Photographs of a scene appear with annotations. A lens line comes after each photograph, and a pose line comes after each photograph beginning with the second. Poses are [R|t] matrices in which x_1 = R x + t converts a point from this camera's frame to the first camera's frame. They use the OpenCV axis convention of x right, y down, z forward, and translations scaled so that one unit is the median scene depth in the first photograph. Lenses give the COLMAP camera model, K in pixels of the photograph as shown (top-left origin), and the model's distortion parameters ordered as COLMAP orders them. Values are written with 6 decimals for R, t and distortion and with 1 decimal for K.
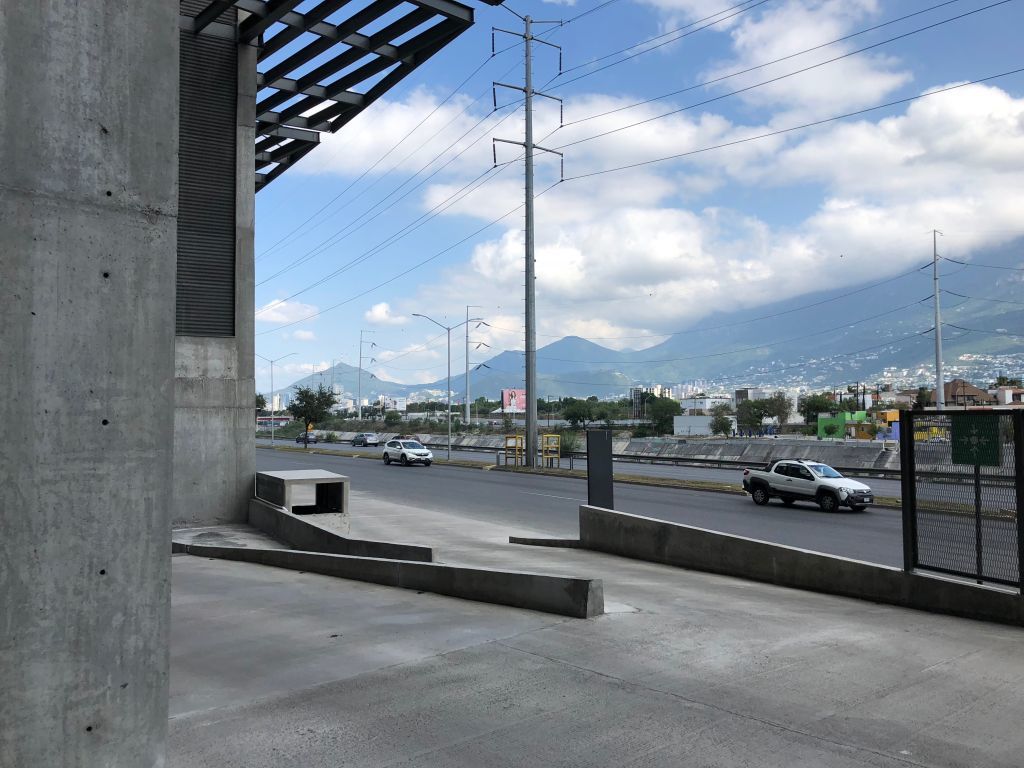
lens RADIAL K [[841.2, 0, 514.4], [0, 841.2, 378.0], [0, 0, 1]] dist [0.012645, -0.034895]
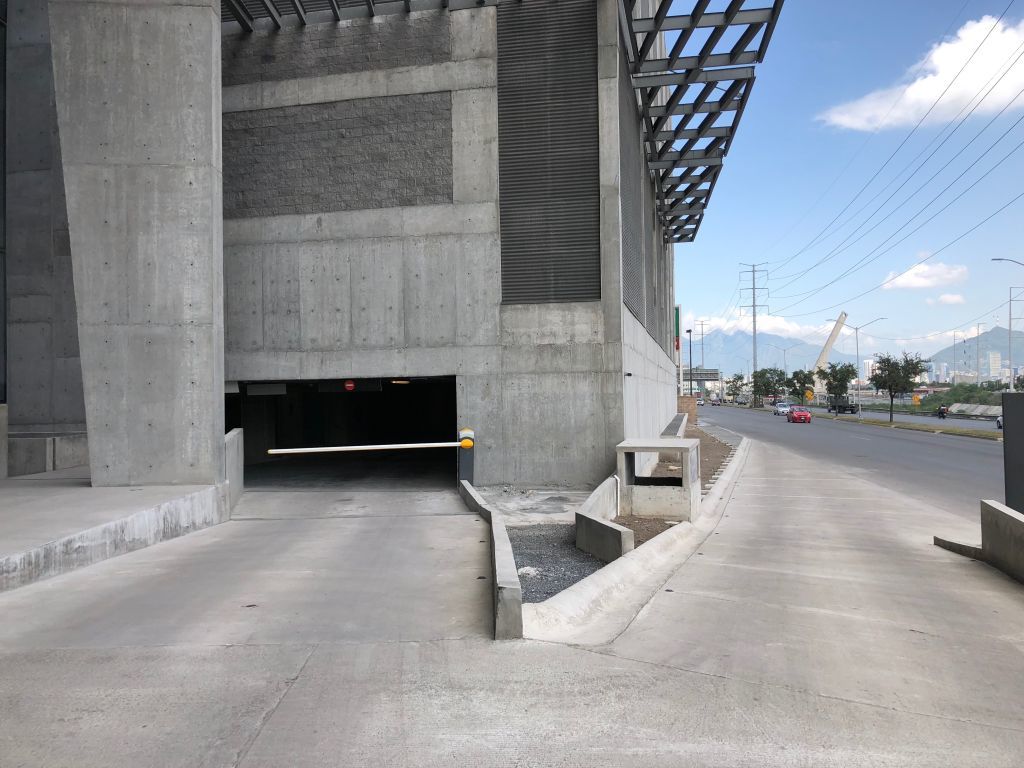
lens RADIAL K [[841.2, 0, 512.7], [0, 841.2, 391.8], [0, 0, 1]] dist [0.012645, -0.034895]
pose [[0.744403, -0.003269, -0.667723, 0.246333], [0.035600, 0.998760, 0.034798, 0.020277], [0.666781, -0.049675, 0.743596, 0.203959]]
